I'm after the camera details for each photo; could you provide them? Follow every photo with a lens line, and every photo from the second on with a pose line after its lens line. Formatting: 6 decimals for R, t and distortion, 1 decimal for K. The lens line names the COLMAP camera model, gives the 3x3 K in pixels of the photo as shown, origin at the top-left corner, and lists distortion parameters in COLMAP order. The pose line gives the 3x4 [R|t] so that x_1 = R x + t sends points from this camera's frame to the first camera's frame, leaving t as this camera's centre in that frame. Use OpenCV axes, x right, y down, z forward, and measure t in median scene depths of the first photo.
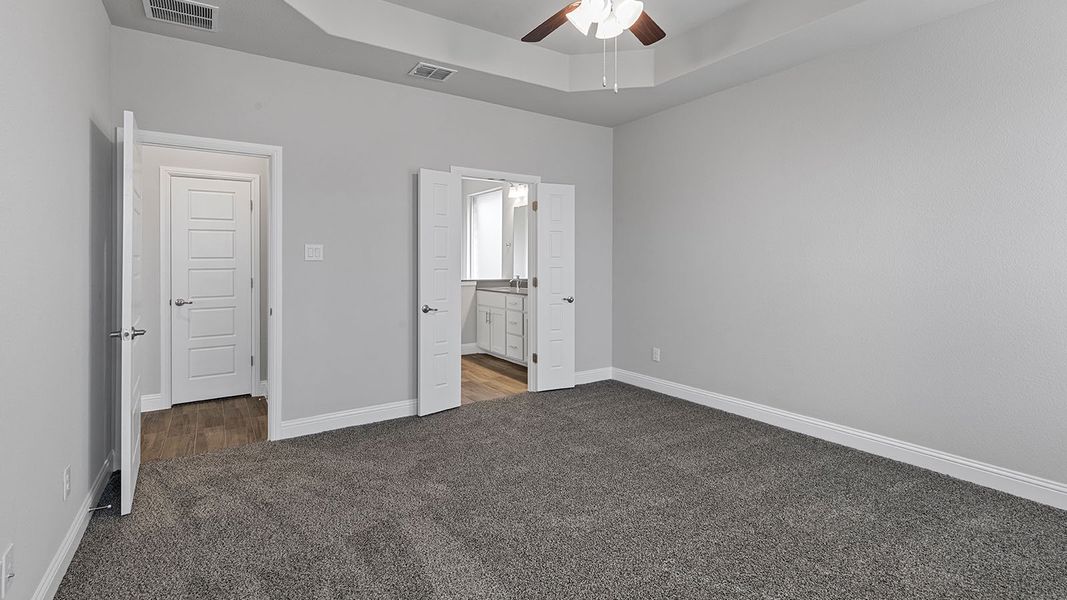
lens RADIAL K [[486.1, 0, 532.2], [0, 486.1, 262.8], [0, 0, 1]] dist [0.003187, 0.000156]
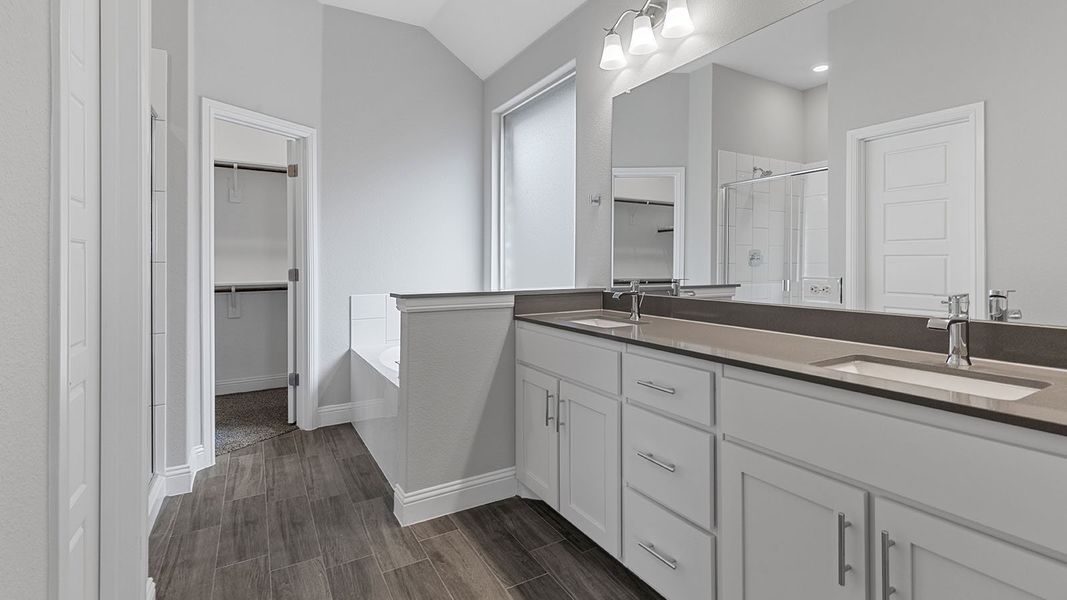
lens RADIAL K [[486.1, 0, 532.2], [0, 486.1, 262.8], [0, 0, 1]] dist [0.003187, 0.000156]
pose [[0.998014, -0.003539, -0.062889, -0.079822], [0.003335, 0.999989, -0.003361, 0.015581], [0.062900, 0.003145, 0.998015, 0.650622]]
